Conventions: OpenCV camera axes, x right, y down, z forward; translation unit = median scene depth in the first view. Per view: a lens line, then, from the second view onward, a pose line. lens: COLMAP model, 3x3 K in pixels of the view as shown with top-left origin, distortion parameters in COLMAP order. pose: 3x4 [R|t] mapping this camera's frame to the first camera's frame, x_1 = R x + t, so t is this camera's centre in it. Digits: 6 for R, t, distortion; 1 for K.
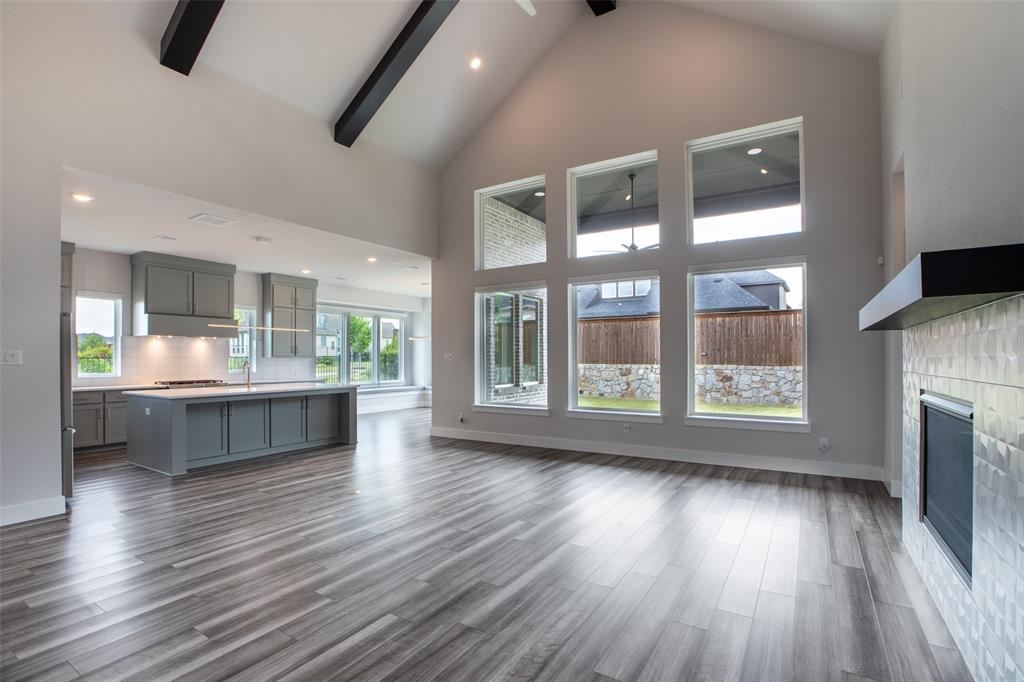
lens RADIAL K [[478.2, 0, 502.1], [0, 478.2, 353.2], [0, 0, 1]] dist [-0.017204, 0.000277]
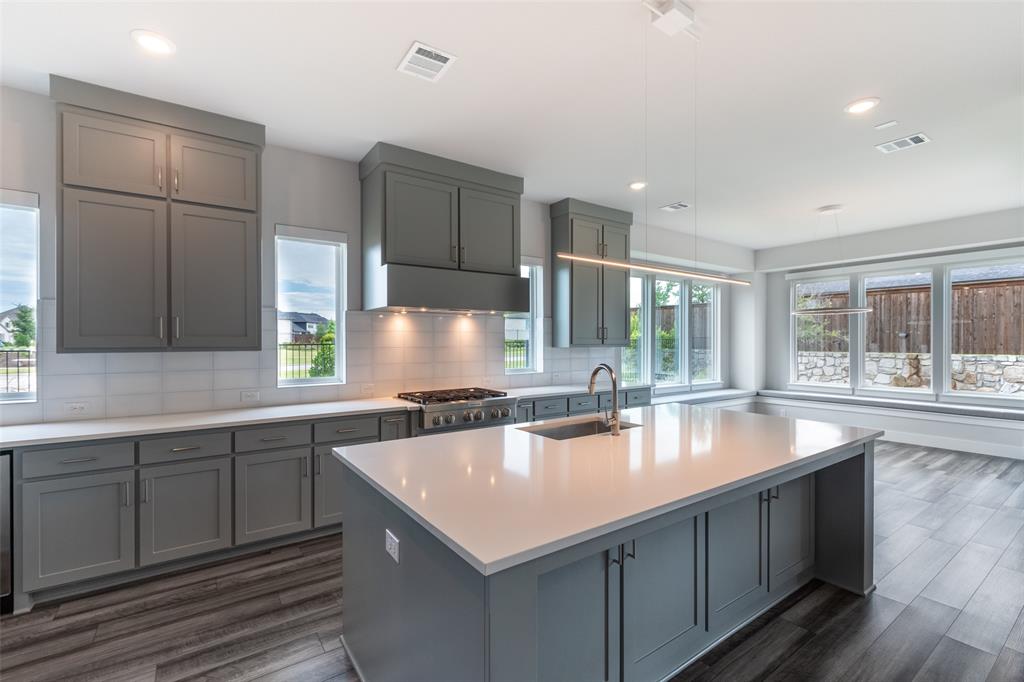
lens RADIAL K [[455.0, 0, 511.1], [0, 455.0, 341.4], [0, 0, 1]] dist [0.005789, -0.000862]
pose [[0.931004, 0.001874, -0.365005, -0.357554], [0.002370, 0.999935, 0.011178, -0.004385], [0.365002, -0.011272, 0.930938, 0.475552]]
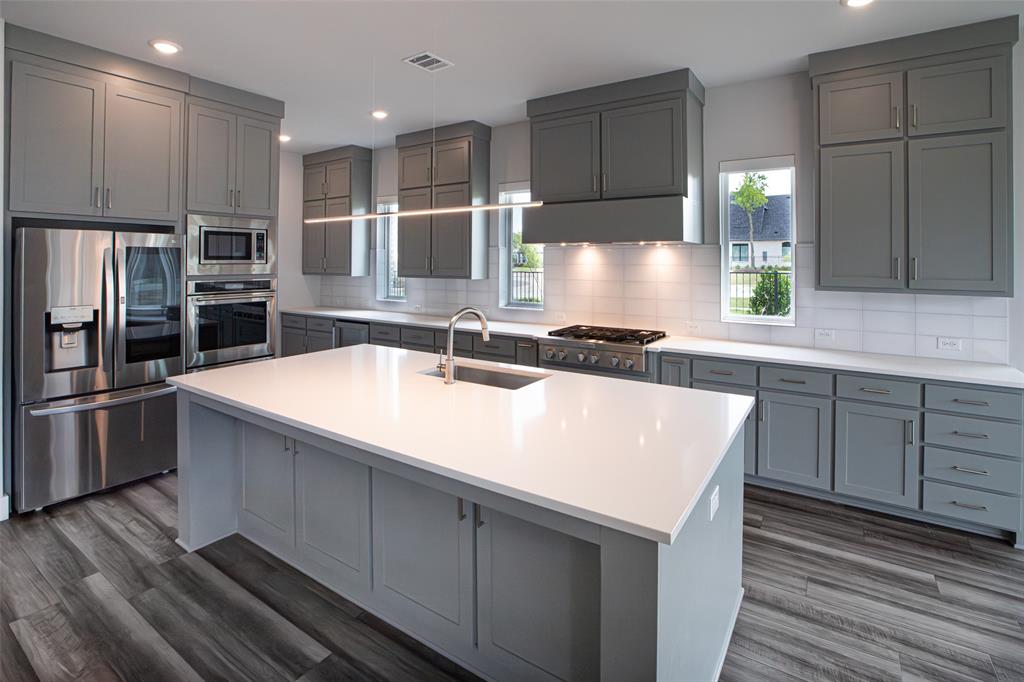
lens RADIAL K [[494.8, 0, 510.3], [0, 494.8, 259.9], [0, 0, 1]] dist [-0.028814, 0.000569]
pose [[-0.002196, -0.001265, -0.999997, -0.120113], [0.007092, 0.999974, -0.001280, -0.014853], [0.999972, -0.007095, -0.002187, 0.785403]]
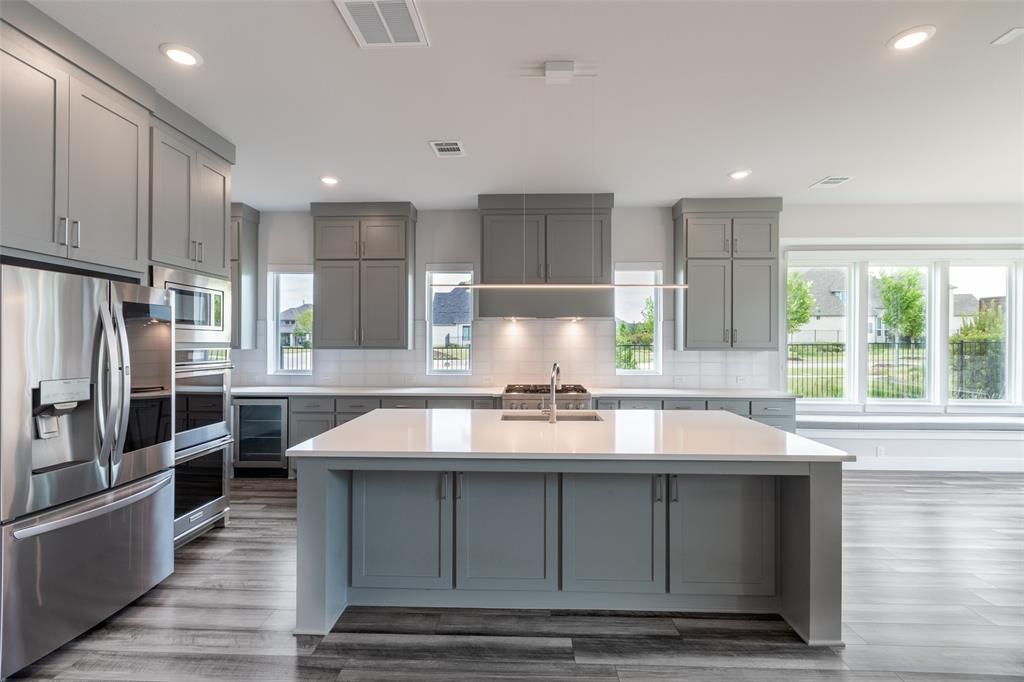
lens RADIAL K [[455.0, 0, 508.7], [0, 455.0, 341.9], [0, 0, 1]] dist [0.005789, -0.000862]
pose [[0.525331, 0.001406, -0.850897, -0.140509], [0.004583, 0.999979, 0.004481, -0.004472], [0.850886, -0.006254, 0.525314, 0.554501]]
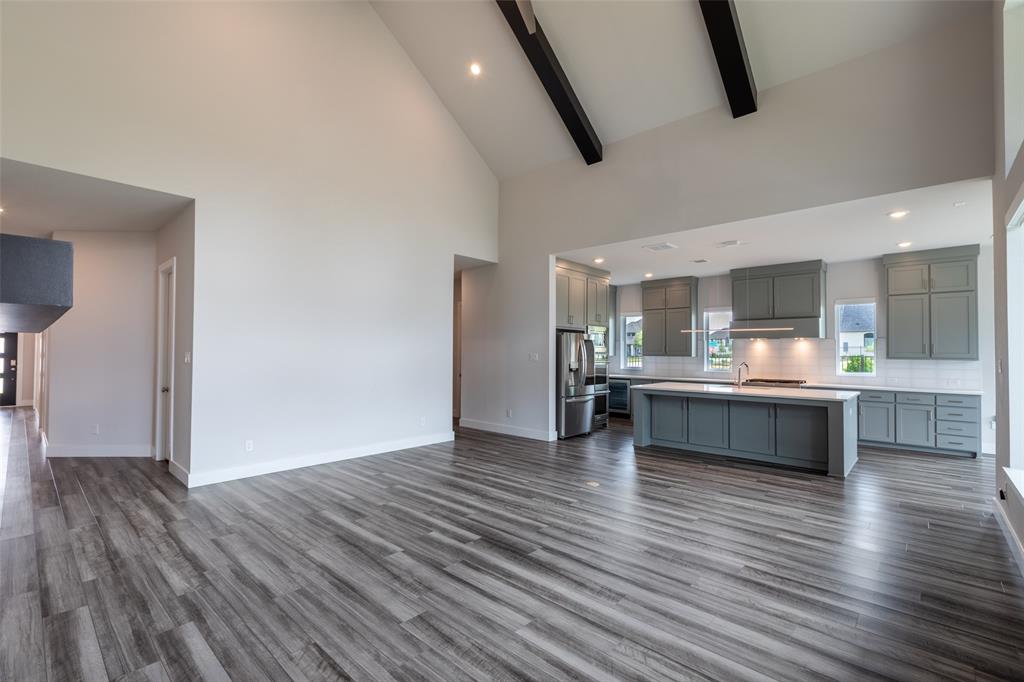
lens RADIAL K [[455.0, 0, 509.1], [0, 455.0, 344.6], [0, 0, 1]] dist [0.005789, -0.000862]
pose [[-0.155482, -0.014594, -0.987731, 0.382510], [0.002769, 0.999880, -0.015210, -0.005587], [0.987835, -0.005100, -0.155423, 0.498861]]
